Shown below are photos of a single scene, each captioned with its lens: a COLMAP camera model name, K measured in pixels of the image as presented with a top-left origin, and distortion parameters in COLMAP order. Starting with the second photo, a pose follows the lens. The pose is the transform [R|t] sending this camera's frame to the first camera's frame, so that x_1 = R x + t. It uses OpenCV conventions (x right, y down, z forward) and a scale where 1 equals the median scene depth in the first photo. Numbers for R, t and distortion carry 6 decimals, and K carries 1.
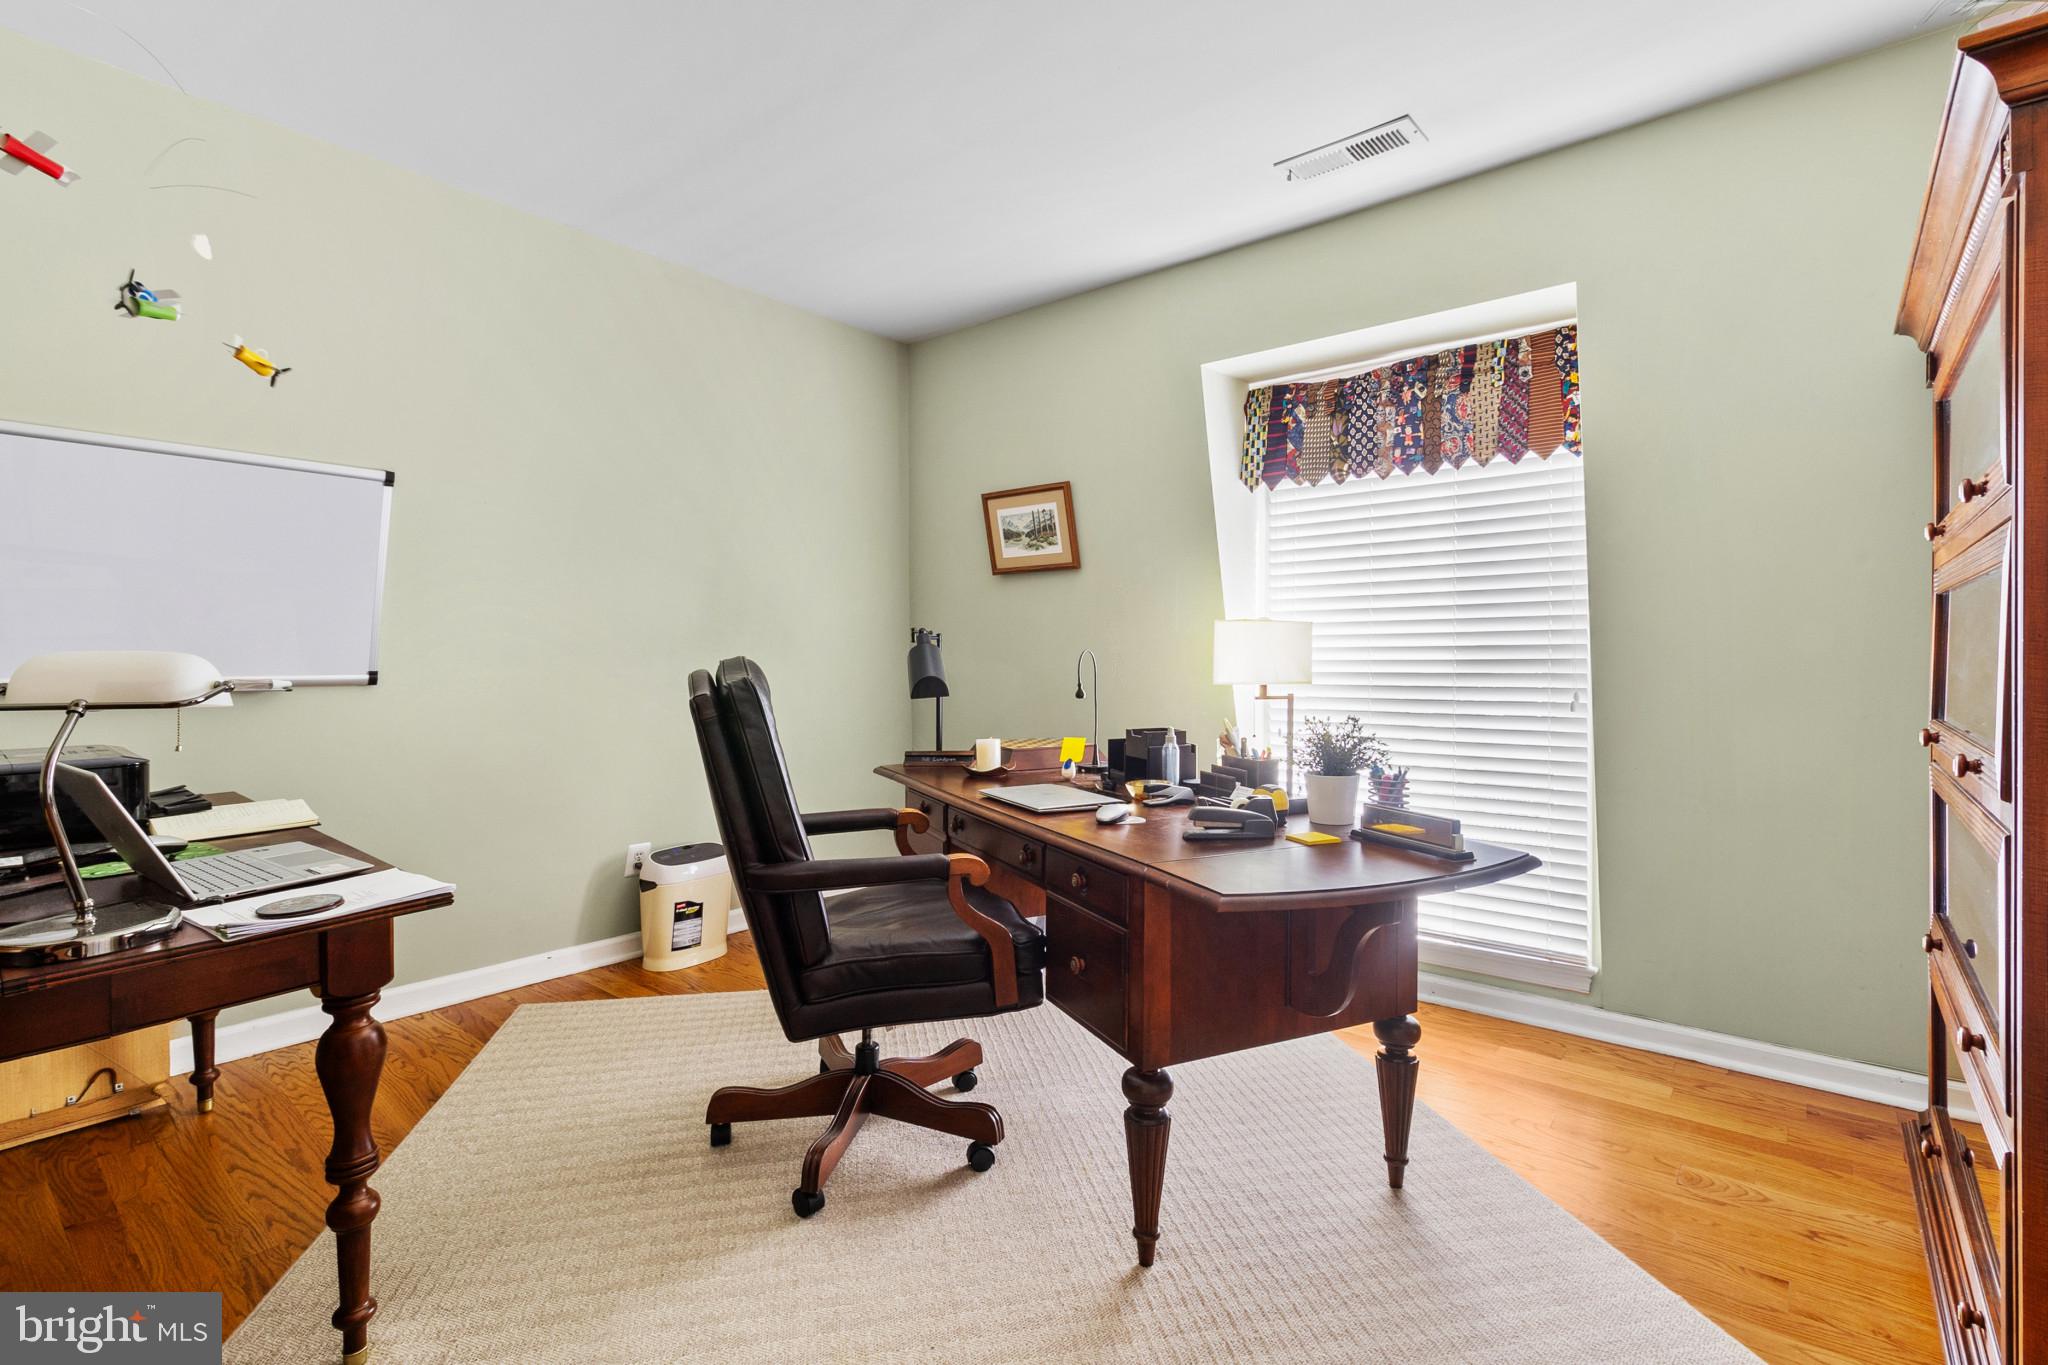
lens RADIAL K [[946.2, 0, 1027.7], [0, 946.2, 673.3], [0, 0, 1]] dist [0.009094, -0.000153]
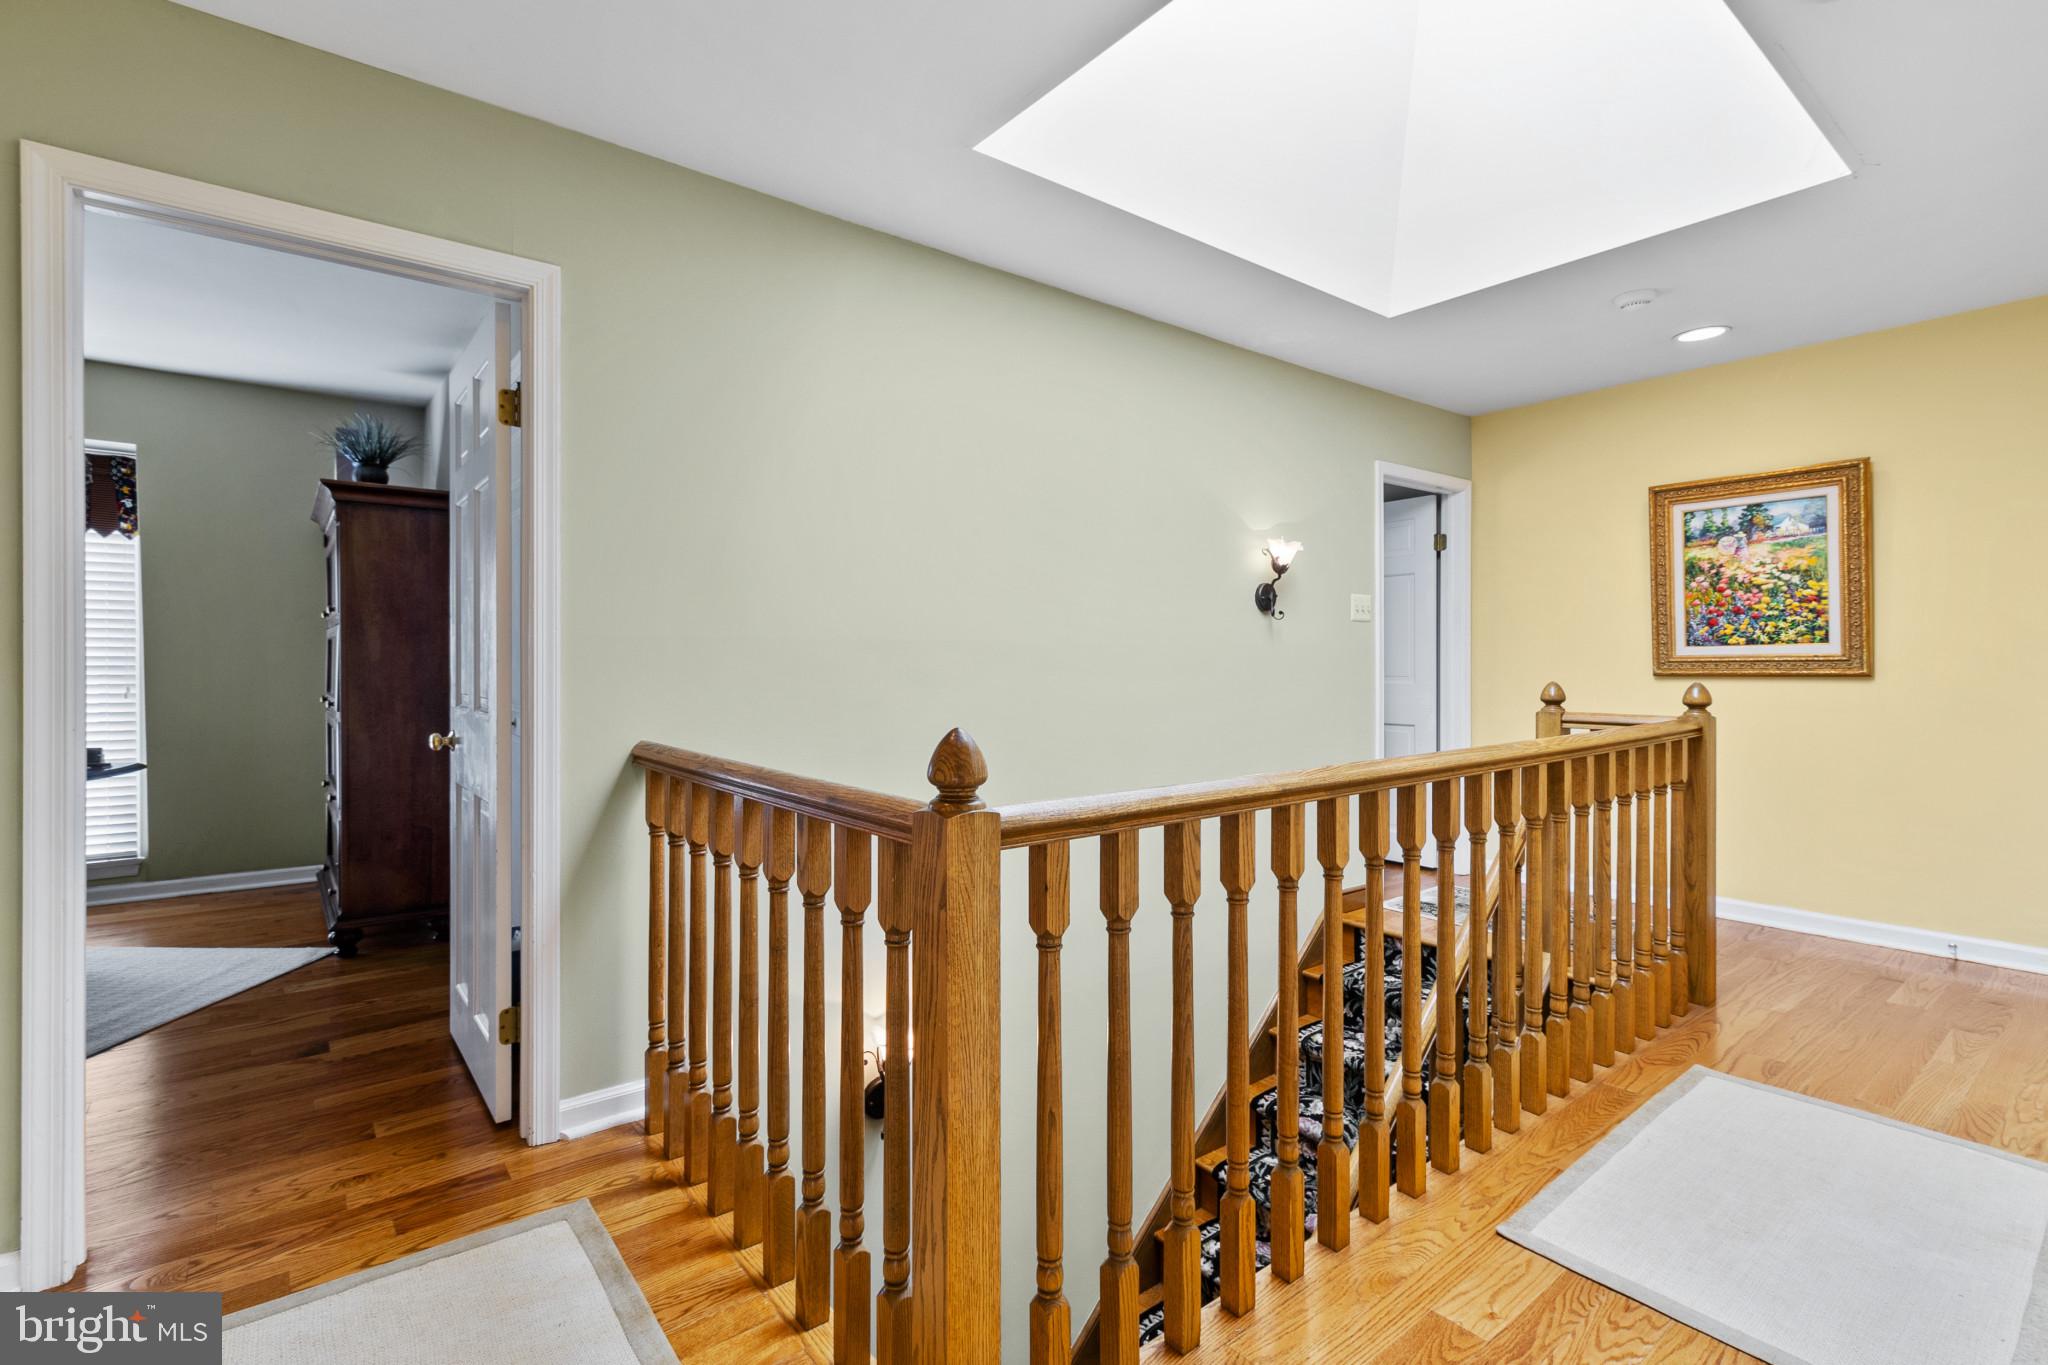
lens RADIAL K [[946.2, 0, 1028.3], [0, 946.2, 672.0], [0, 0, 1]] dist [0.009094, -0.000153]
pose [[0.197140, 0.001984, 0.980373, -0.697930], [0.010411, 0.999937, -0.004117, 0.017859], [-0.980320, 0.011018, 0.197107, -0.801001]]
